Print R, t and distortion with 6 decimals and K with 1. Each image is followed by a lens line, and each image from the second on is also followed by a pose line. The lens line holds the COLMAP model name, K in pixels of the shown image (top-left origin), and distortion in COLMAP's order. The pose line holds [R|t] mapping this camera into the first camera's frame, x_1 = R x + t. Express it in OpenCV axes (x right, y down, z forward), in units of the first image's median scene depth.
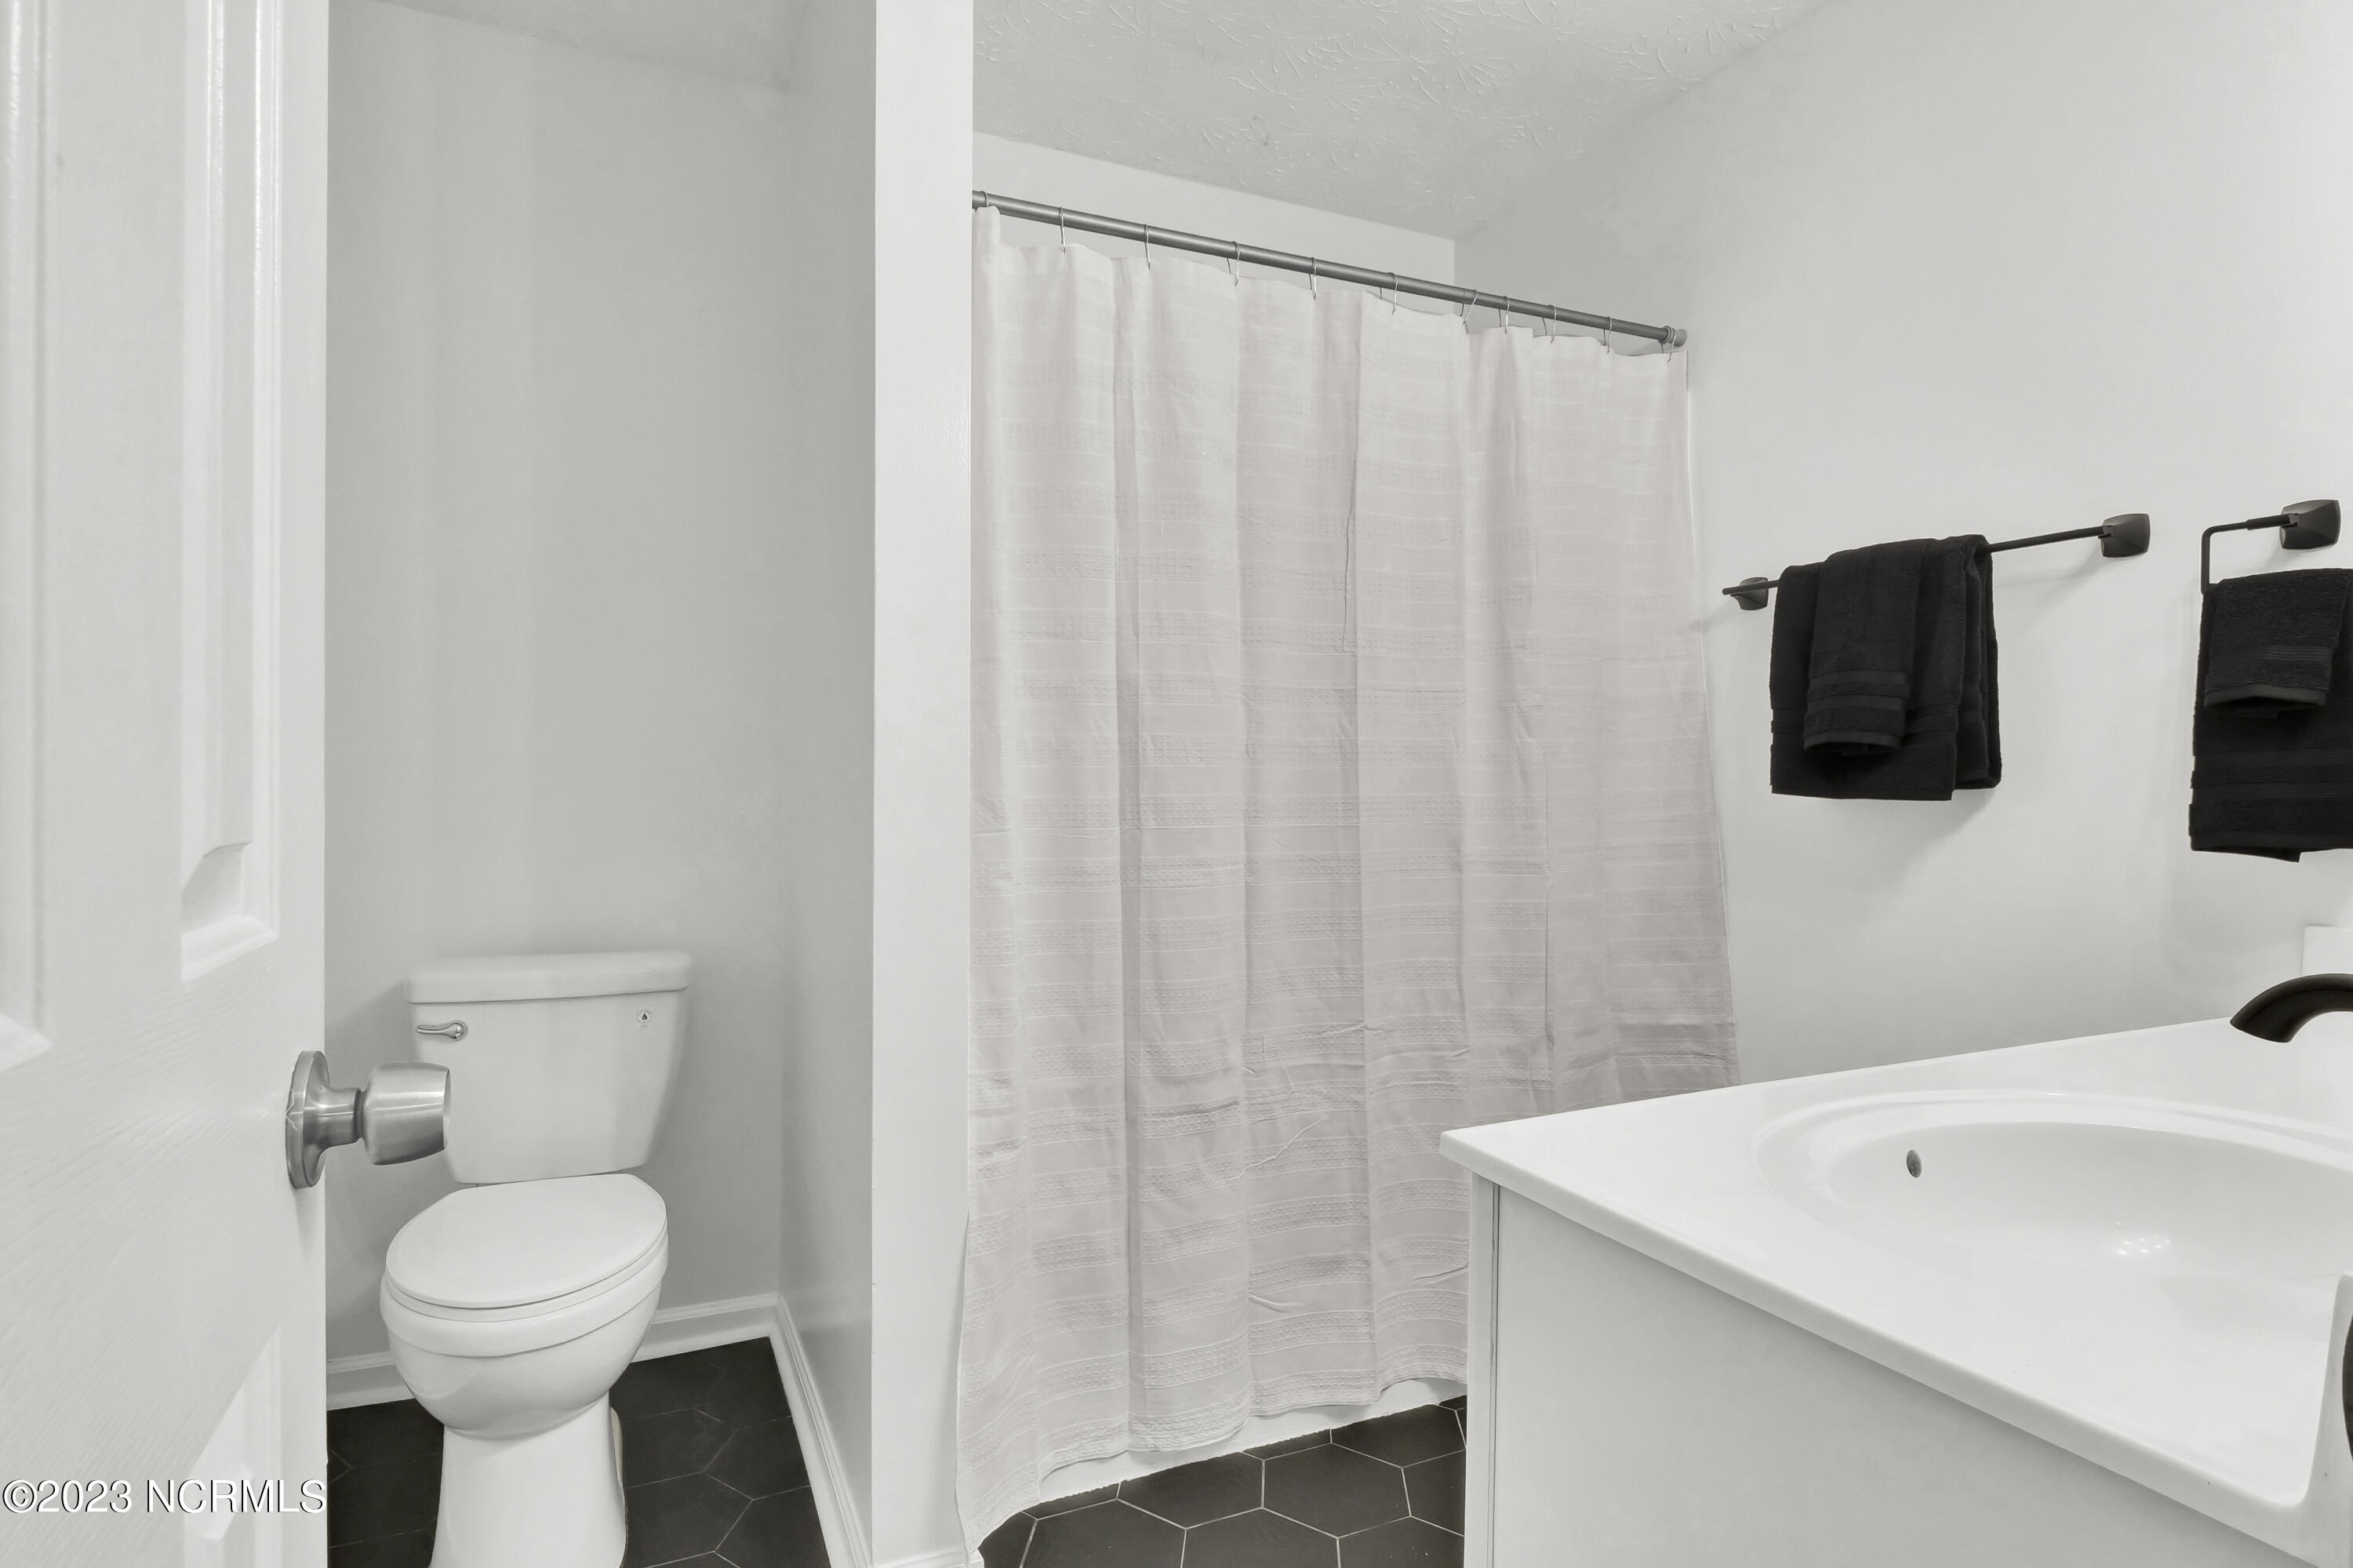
lens RADIAL K [[1215.0, 0, 1159.1], [0, 1215.0, 770.1], [0, 0, 1]] dist [-0.018155, -0.001901]
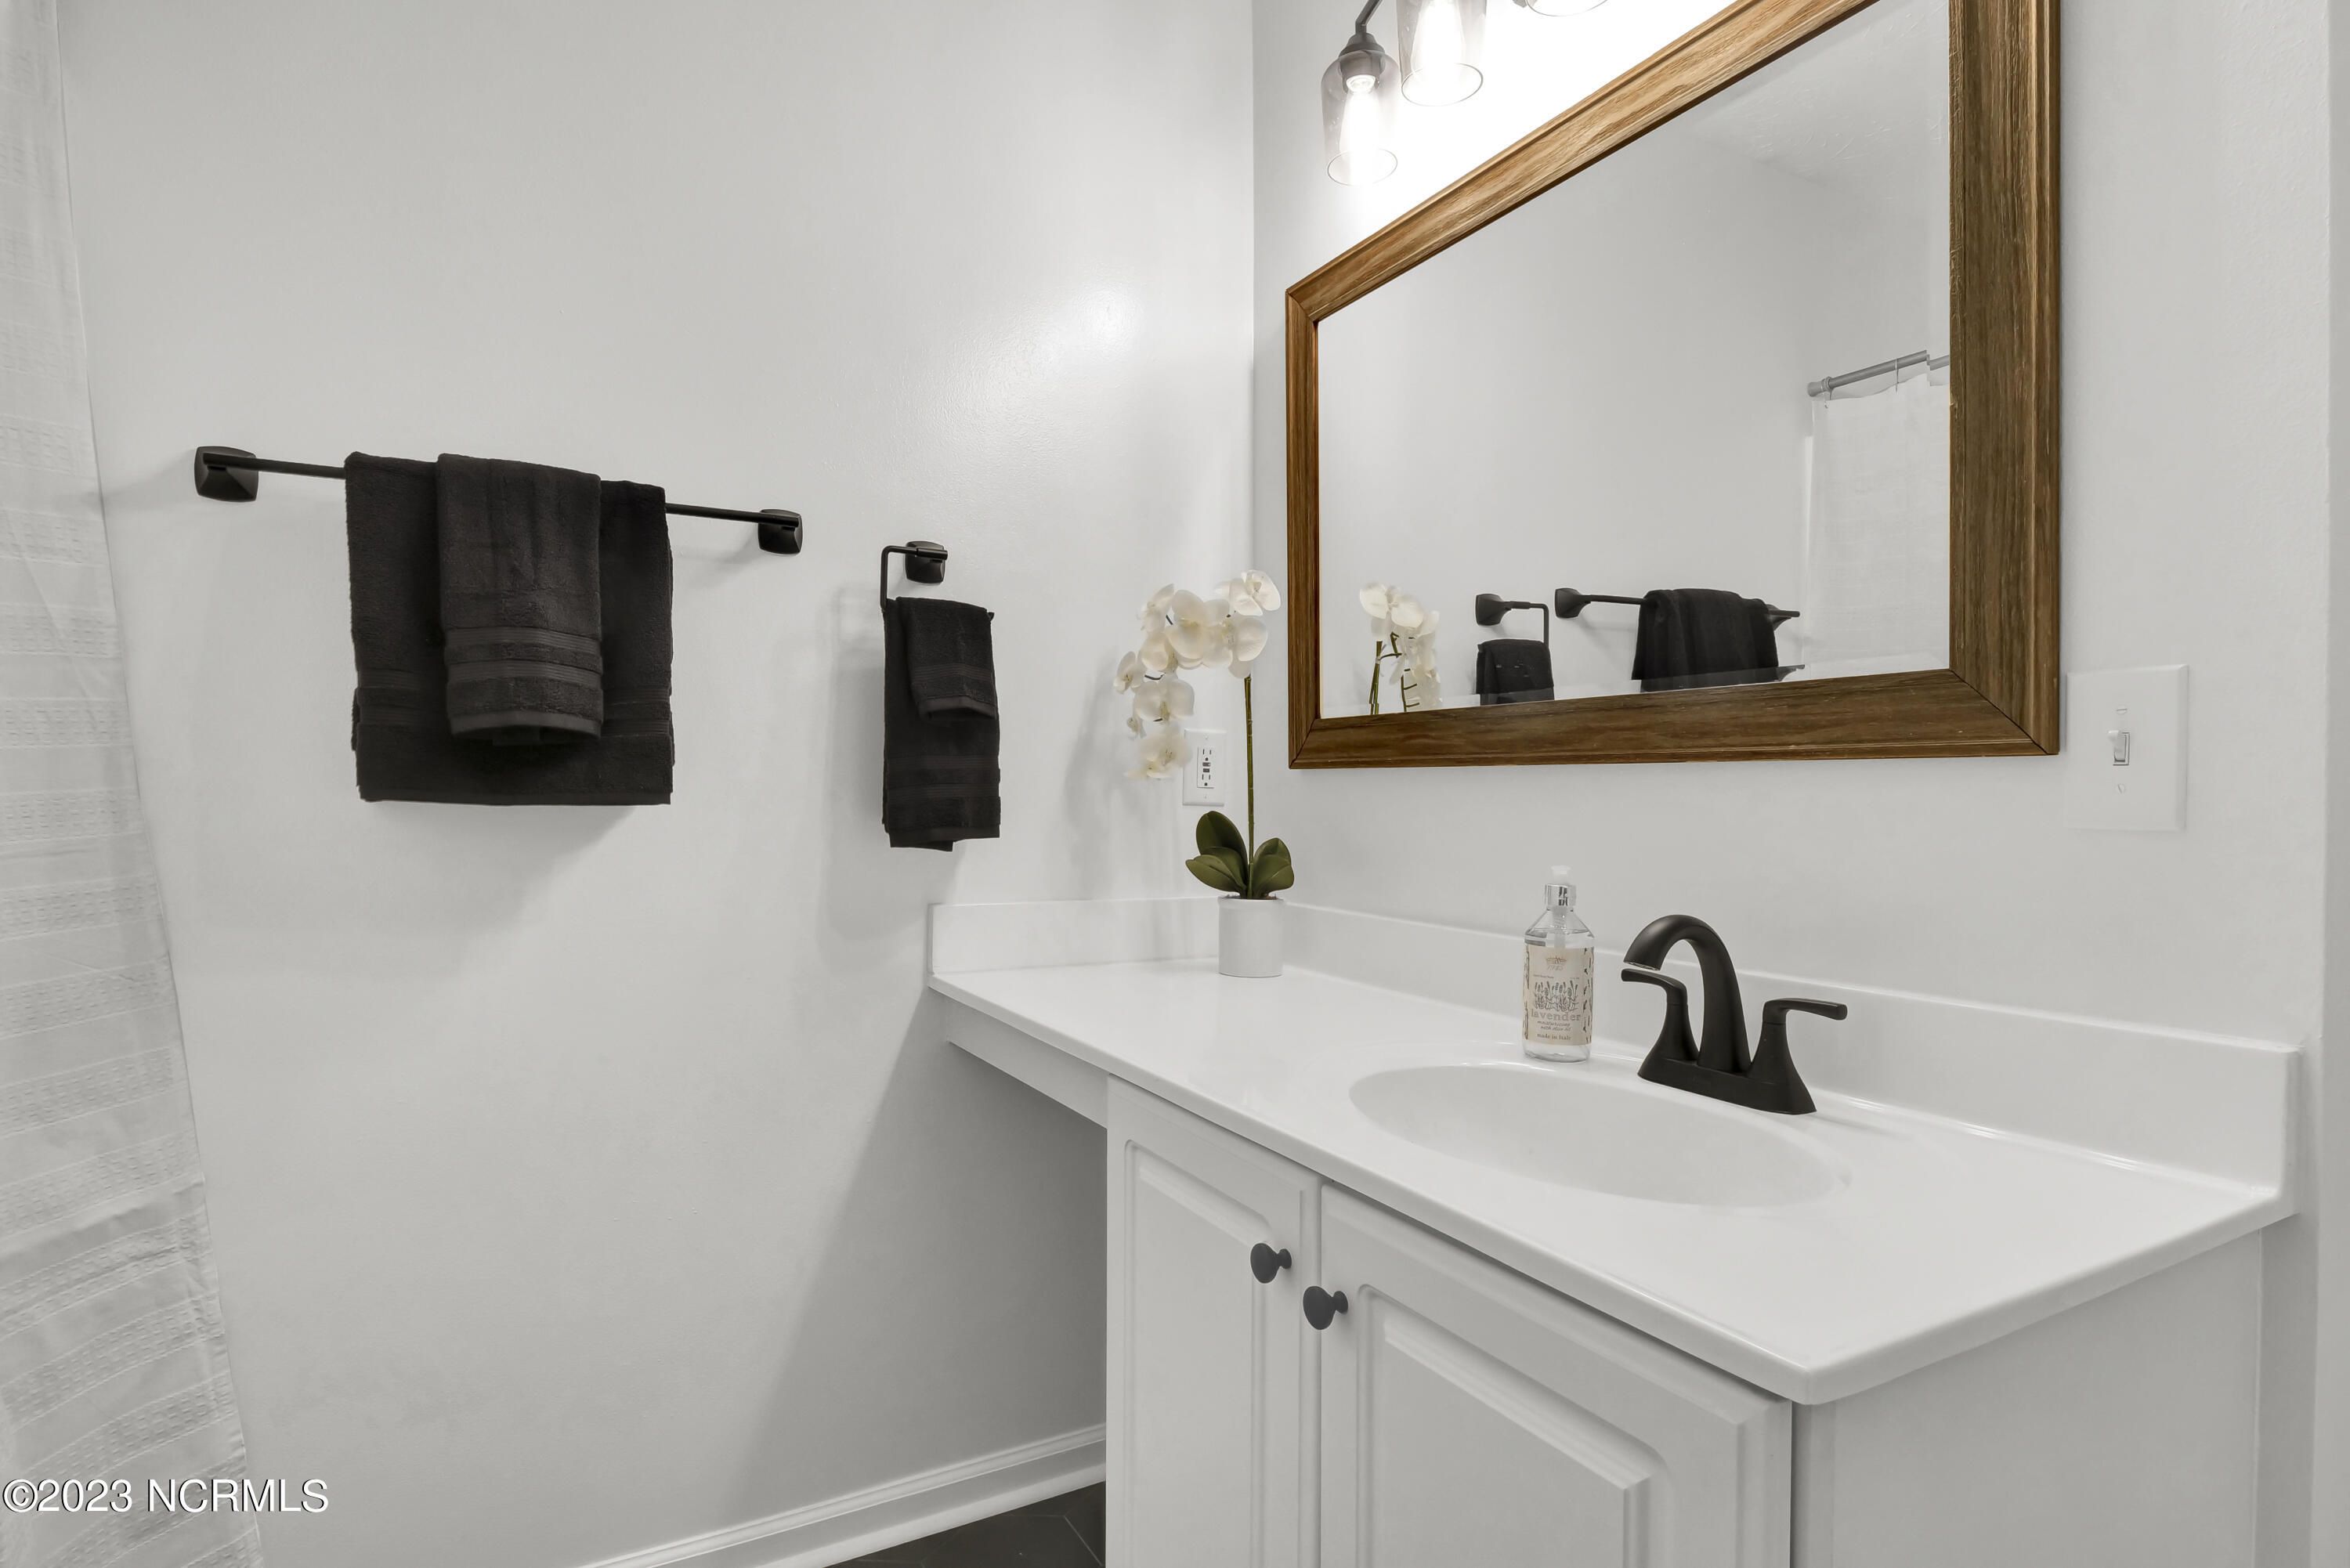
lens RADIAL K [[1180.0, 0, 1165.8], [0, 1180.0, 770.1], [0, 0, 1]] dist [-0.004816, -0.012371]
pose [[-0.067499, 0.006323, 0.997699, -0.159287], [-0.014563, 0.999867, -0.007322, 0.002714], [-0.997613, -0.015023, -0.067398, 0.668297]]
